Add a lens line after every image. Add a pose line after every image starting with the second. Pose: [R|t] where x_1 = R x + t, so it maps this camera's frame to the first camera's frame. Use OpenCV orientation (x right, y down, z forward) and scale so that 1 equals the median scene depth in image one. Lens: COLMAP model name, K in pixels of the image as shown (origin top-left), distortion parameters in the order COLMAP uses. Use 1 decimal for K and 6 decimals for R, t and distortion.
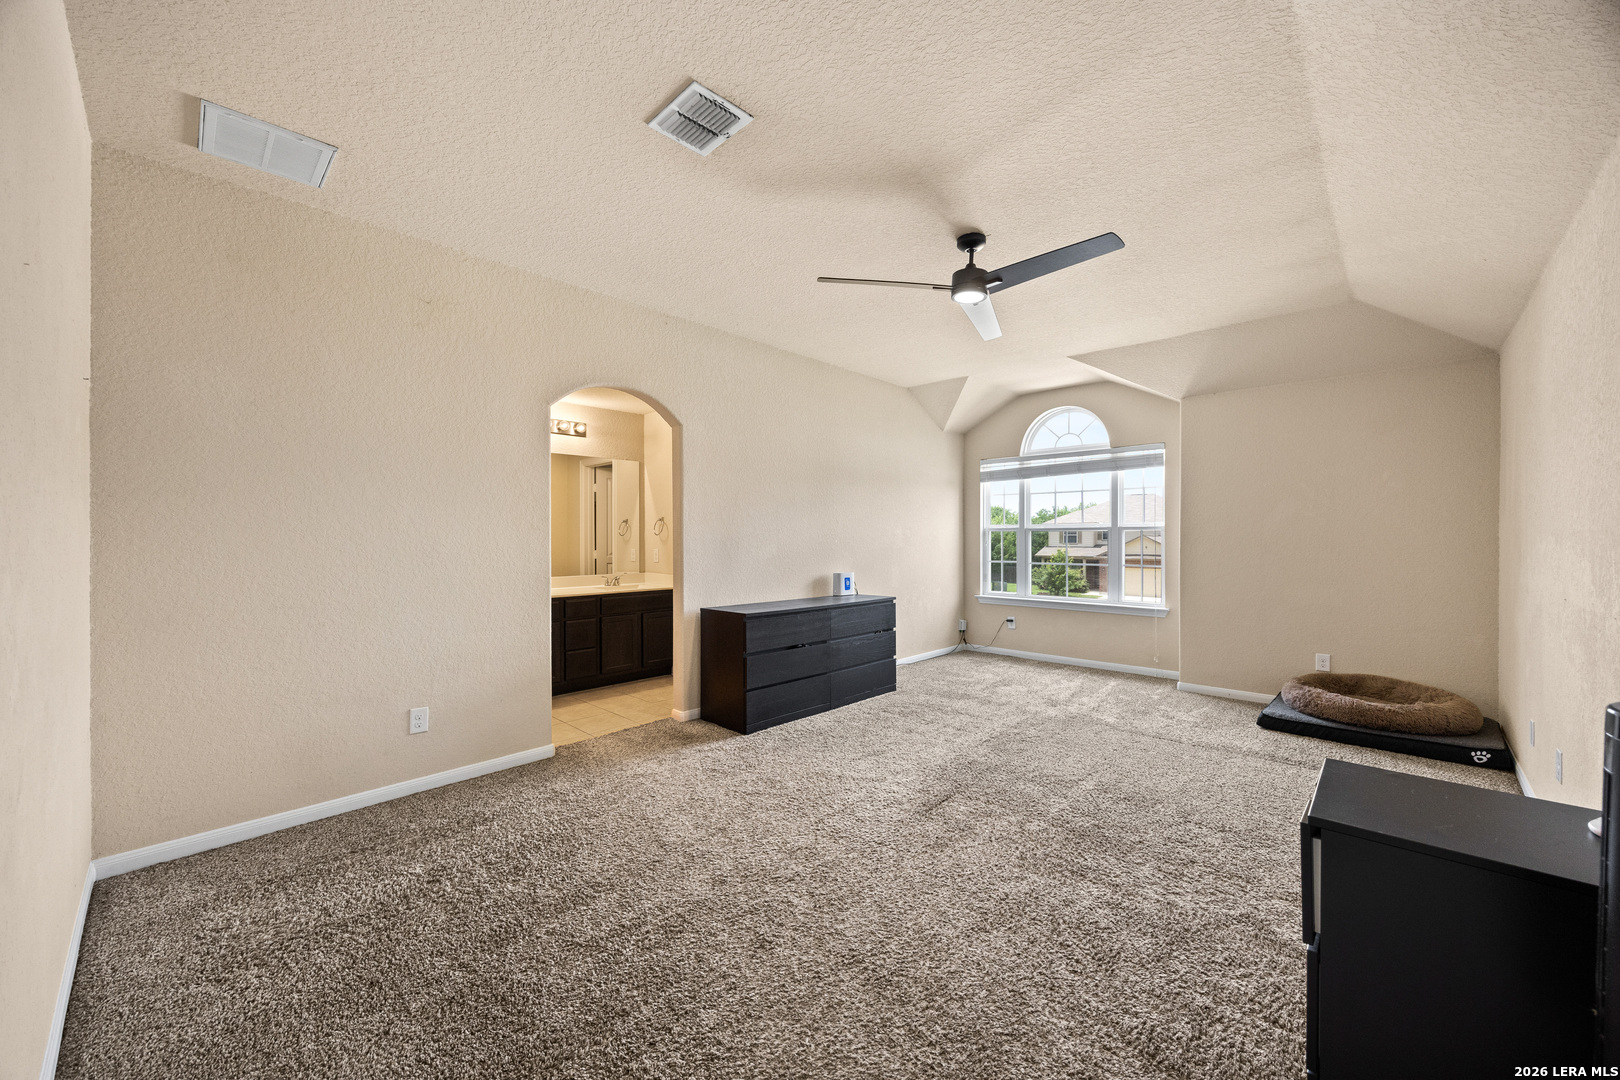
lens RADIAL K [[621.9, 0, 811.5], [0, 621.9, 541.4], [0, 0, 1]] dist [-0.000570, -0.000190]
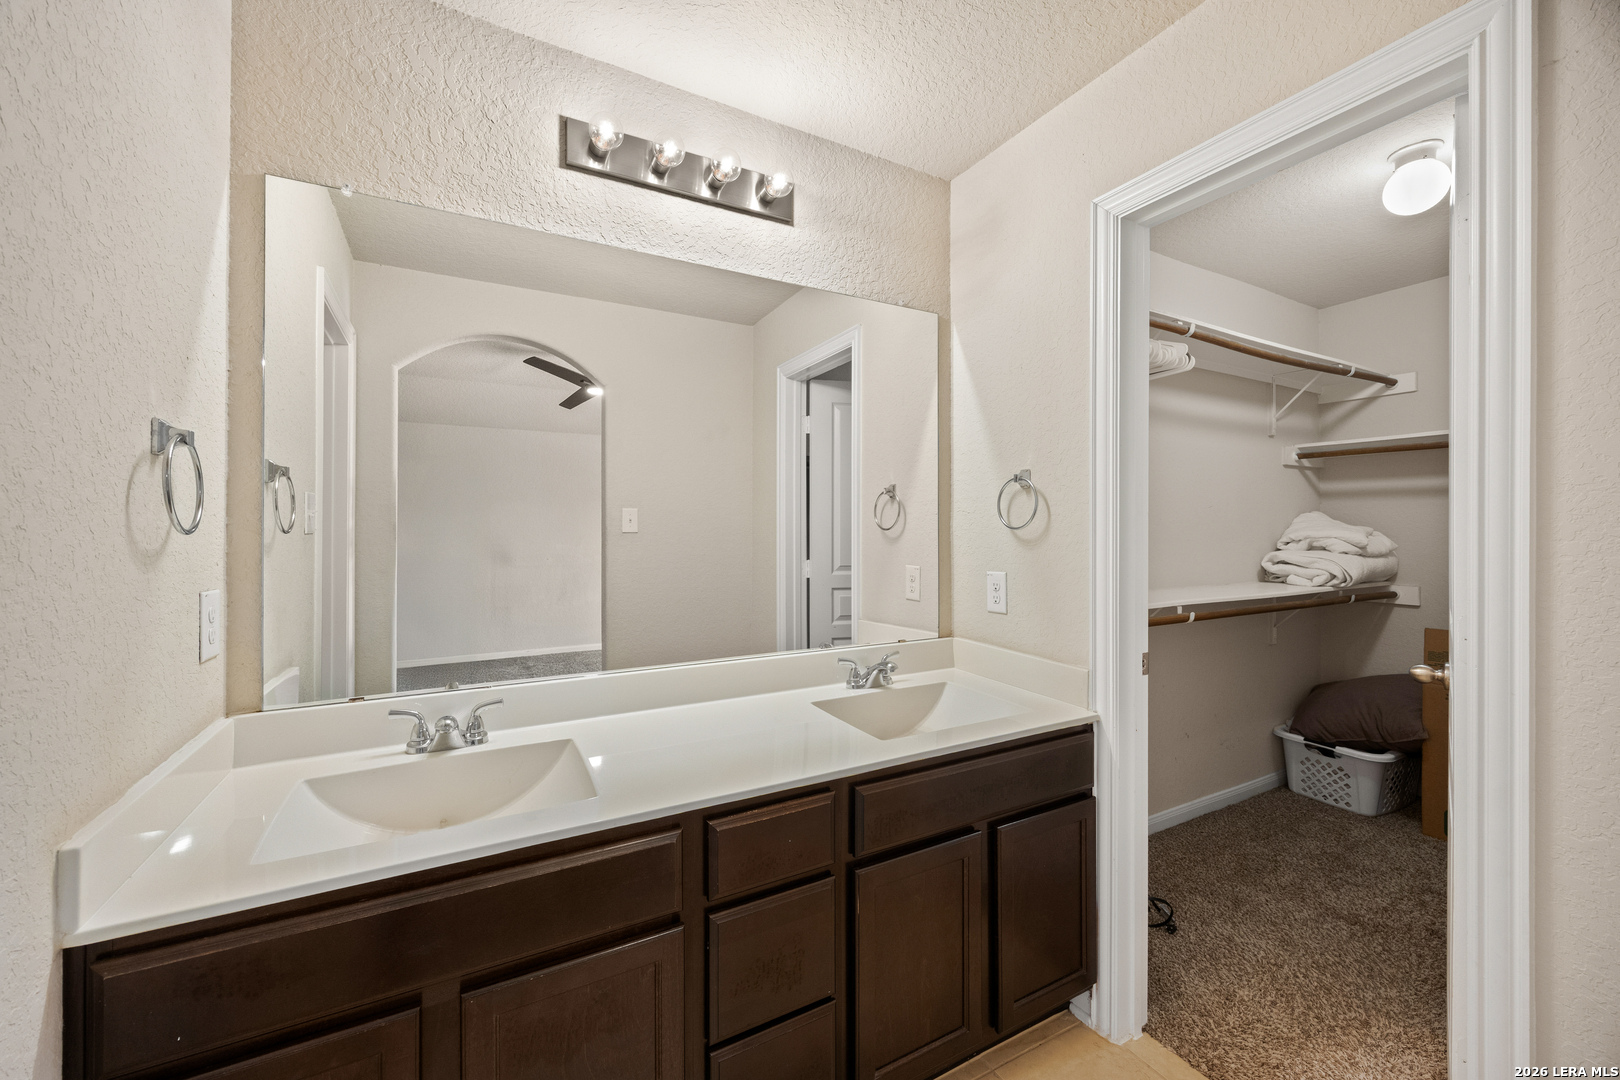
lens RADIAL K [[621.9, 0, 802.4], [0, 621.9, 528.9], [0, 0, 1]] dist [-0.000570, -0.000190]
pose [[0.950159, -0.001649, -0.311760, -0.262556], [-0.000492, 0.999977, -0.006790, -0.007942], [0.311764, 0.006605, 0.950137, 0.708639]]
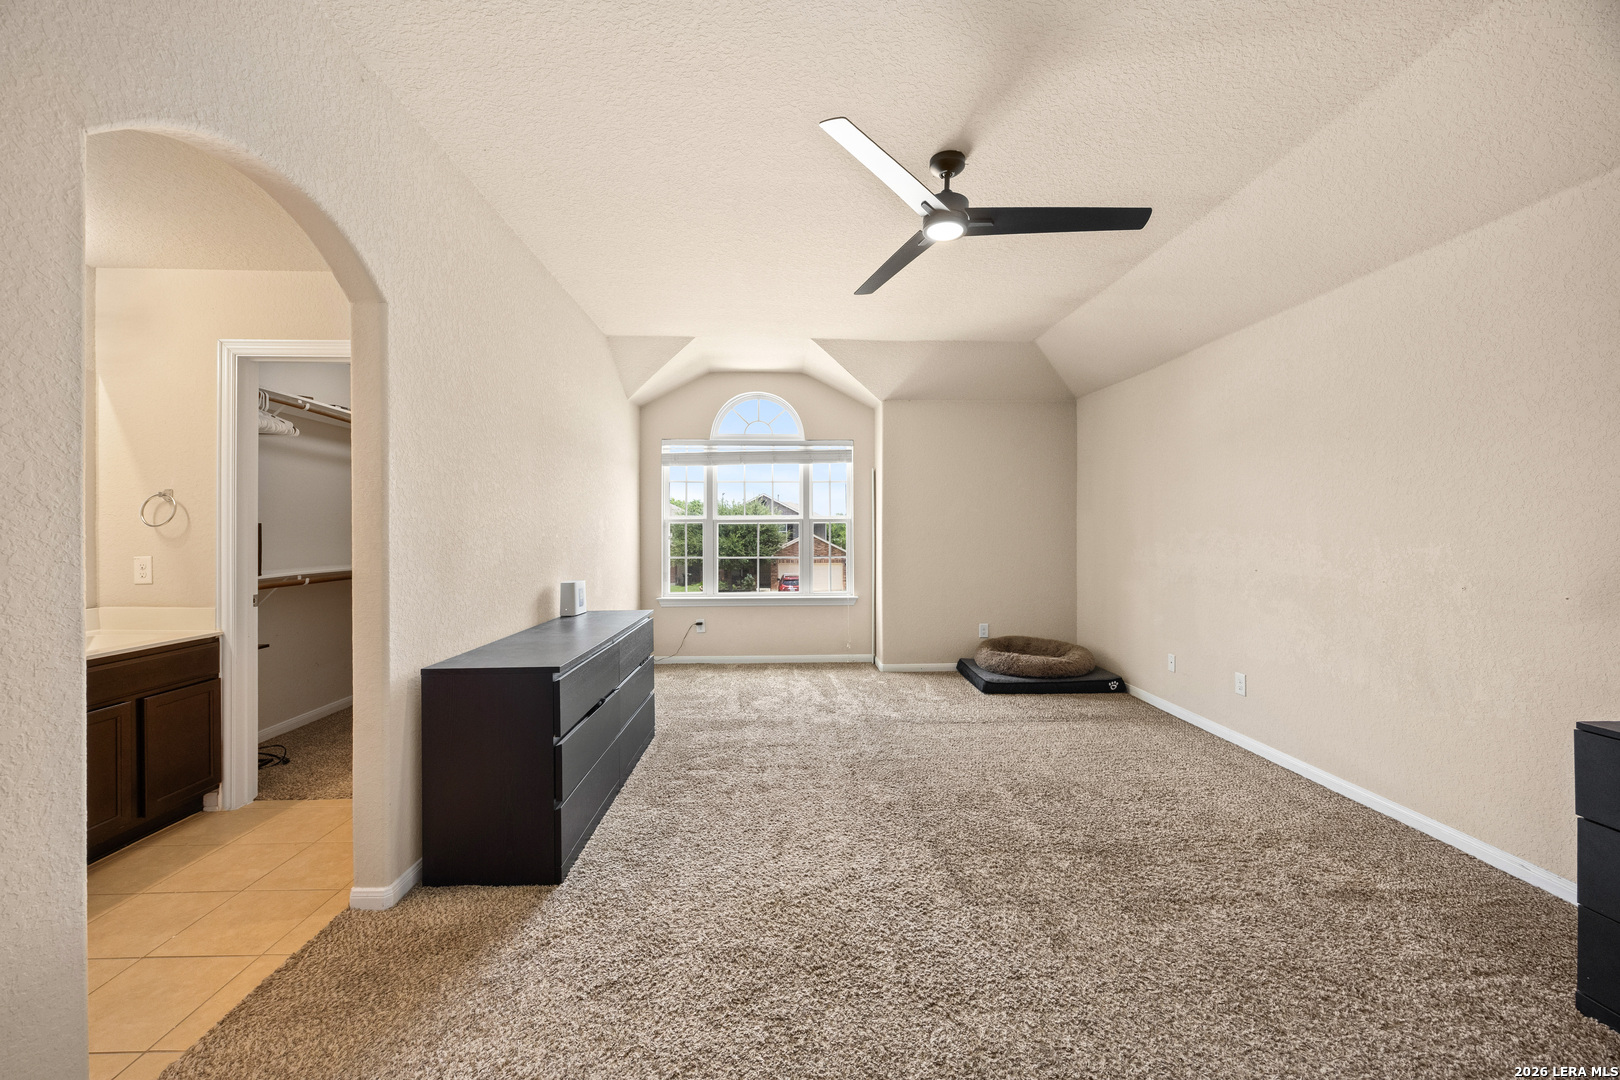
lens RADIAL K [[621.9, 0, 800.8], [0, 621.9, 529.7], [0, 0, 1]] dist [-0.000570, -0.000190]
pose [[0.694152, -0.001993, 0.719826, -0.260188], [0.007455, 0.999962, -0.004420, -0.001901], [-0.719790, 0.008435, 0.694140, 0.331267]]
